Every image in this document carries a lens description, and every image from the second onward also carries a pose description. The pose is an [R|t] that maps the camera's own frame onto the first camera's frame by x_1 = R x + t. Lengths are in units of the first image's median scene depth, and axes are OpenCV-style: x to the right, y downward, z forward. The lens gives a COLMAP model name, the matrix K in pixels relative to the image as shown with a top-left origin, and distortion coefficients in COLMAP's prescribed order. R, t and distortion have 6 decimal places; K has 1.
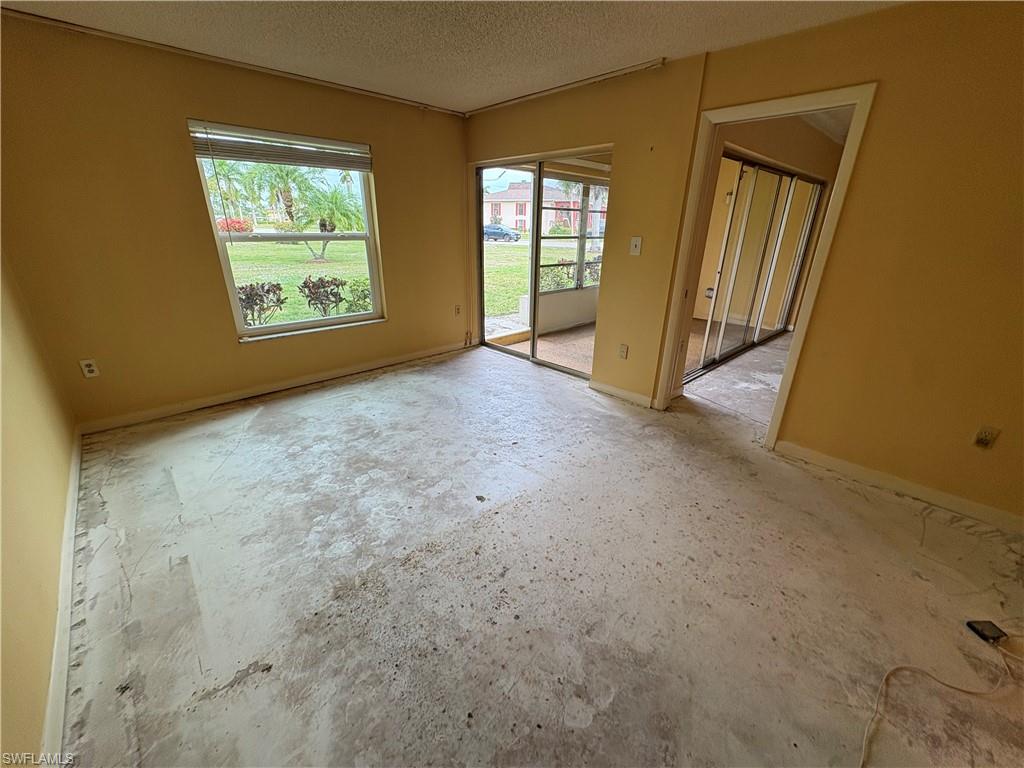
lens RADIAL K [[408.7, 0, 510.2], [0, 408.7, 383.7], [0, 0, 1]] dist [0.001116, -0.000298]
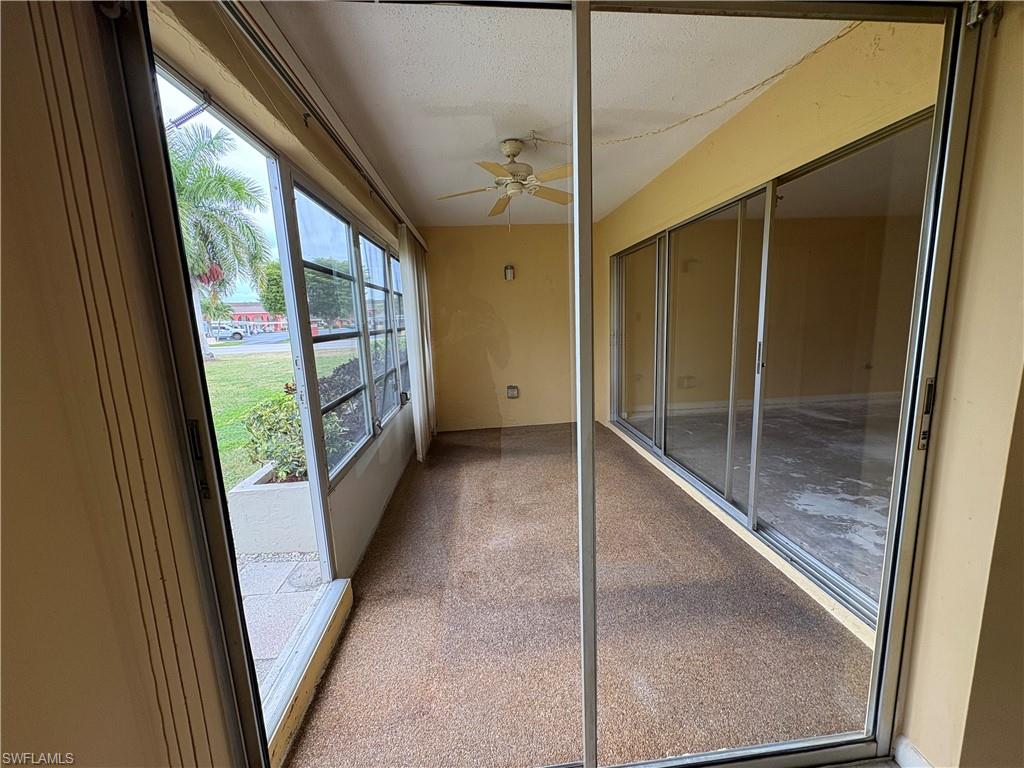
lens RADIAL K [[408.7, 0, 512.7], [0, 408.7, 382.2], [0, 0, 1]] dist [0.001116, -0.000298]
pose [[0.616764, -0.162930, 0.770101, -0.234717], [0.330476, 0.941541, -0.065472, -0.530648], [-0.714414, 0.294881, 0.634553, 1.447067]]
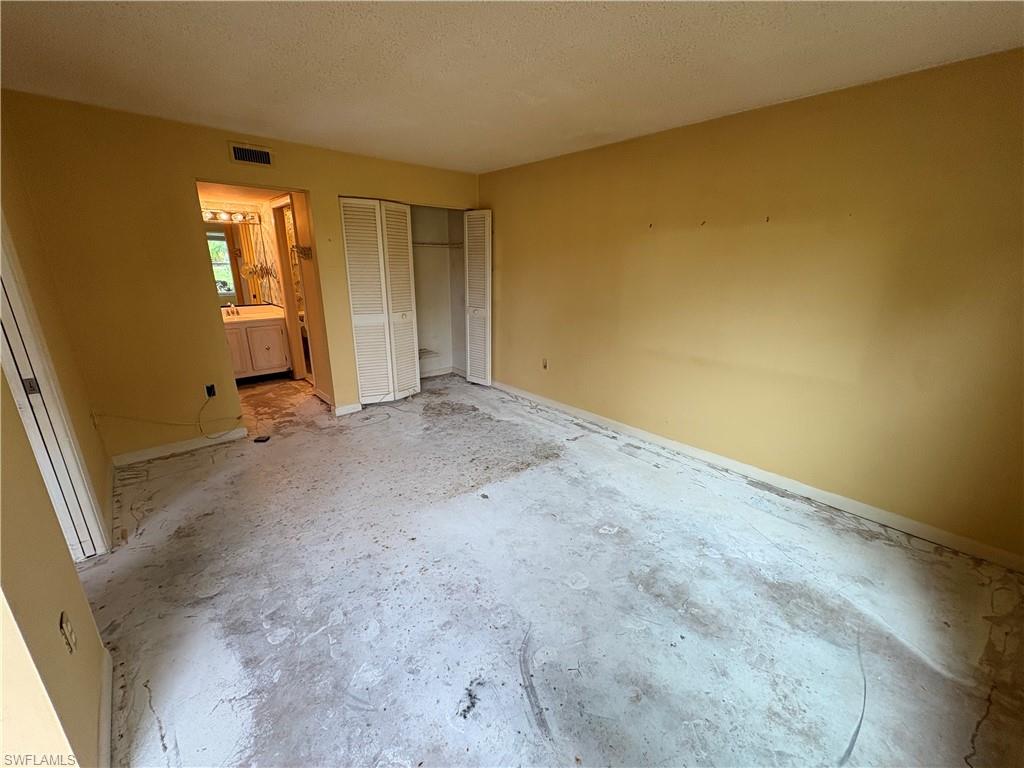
lens RADIAL K [[408.7, 0, 512.9], [0, 408.7, 385.5], [0, 0, 1]] dist [0.001116, -0.000298]
pose [[-0.999583, -0.028723, 0.002846, -0.134863], [-0.020799, 0.785152, 0.618953, -0.650560], [-0.020013, 0.618636, -0.785422, 1.573581]]
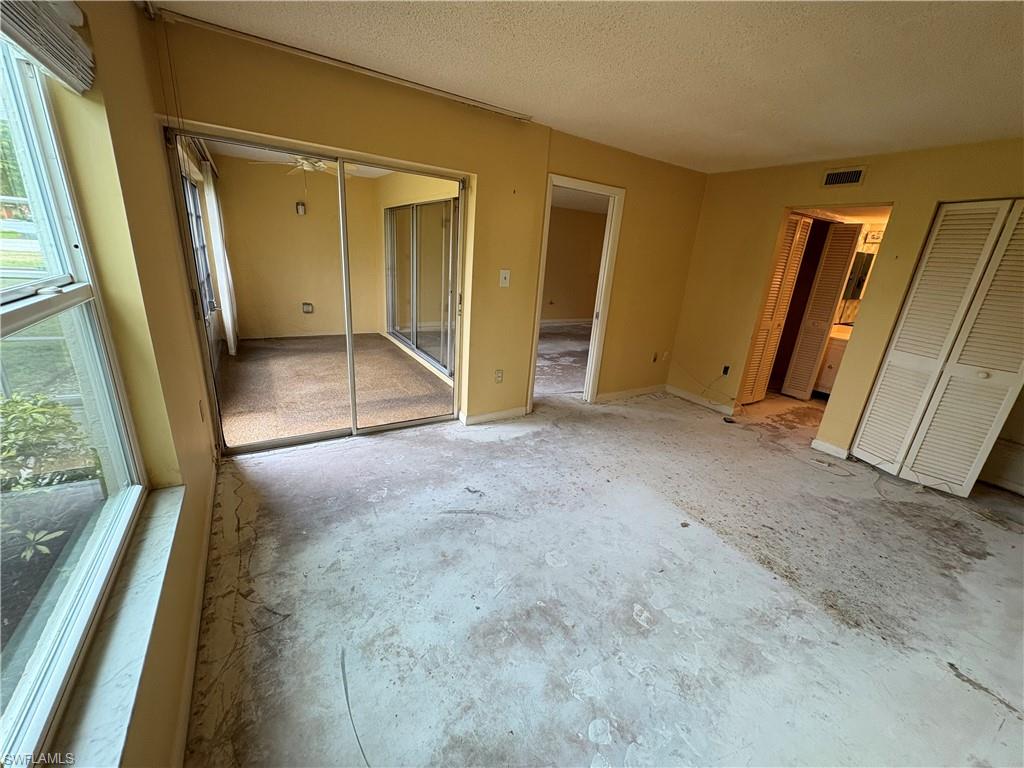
lens RADIAL K [[408.7, 0, 510.3], [0, 408.7, 385.2], [0, 0, 1]] dist [0.001116, -0.000298]
pose [[0.202653, -0.306320, 0.930107, -0.965966], [0.289397, 0.926125, 0.241954, -0.419875], [-0.935511, 0.220138, 0.276330, 0.952741]]
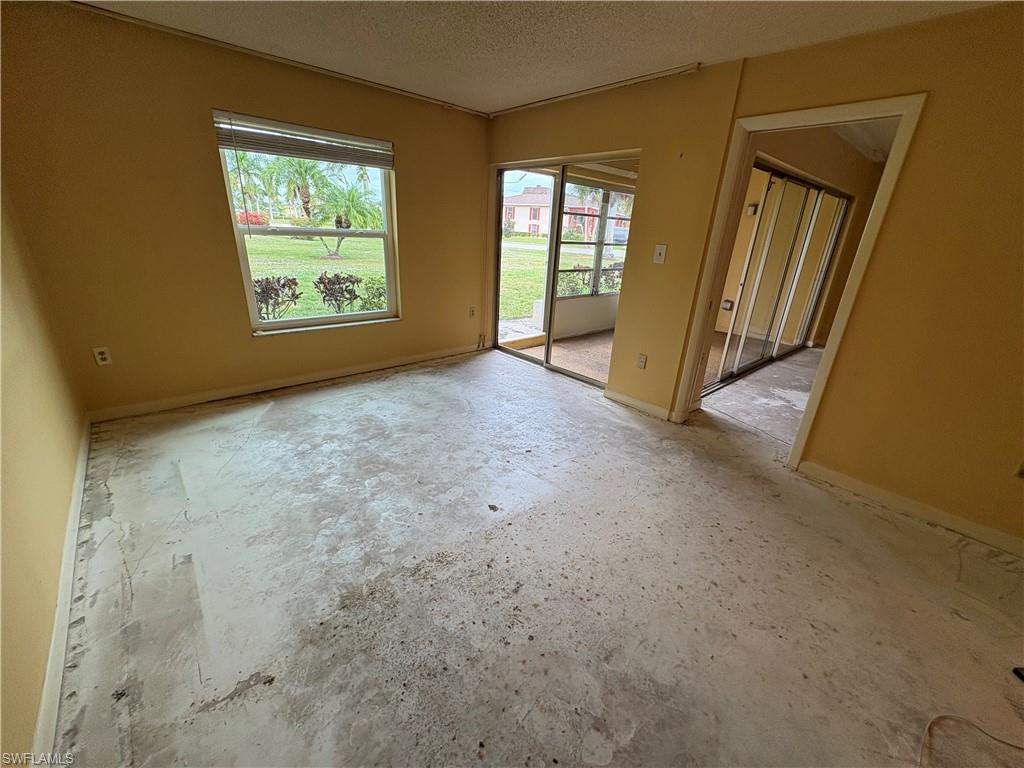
lens RADIAL K [[408.7, 0, 510.3], [0, 408.7, 383.4], [0, 0, 1]] dist [0.001116, -0.000298]
pose [[0.998973, 0.042810, -0.014860, -0.027523], [-0.042939, 0.999042, -0.008470, -0.006375], [0.014483, 0.009099, 0.999854, 0.027948]]
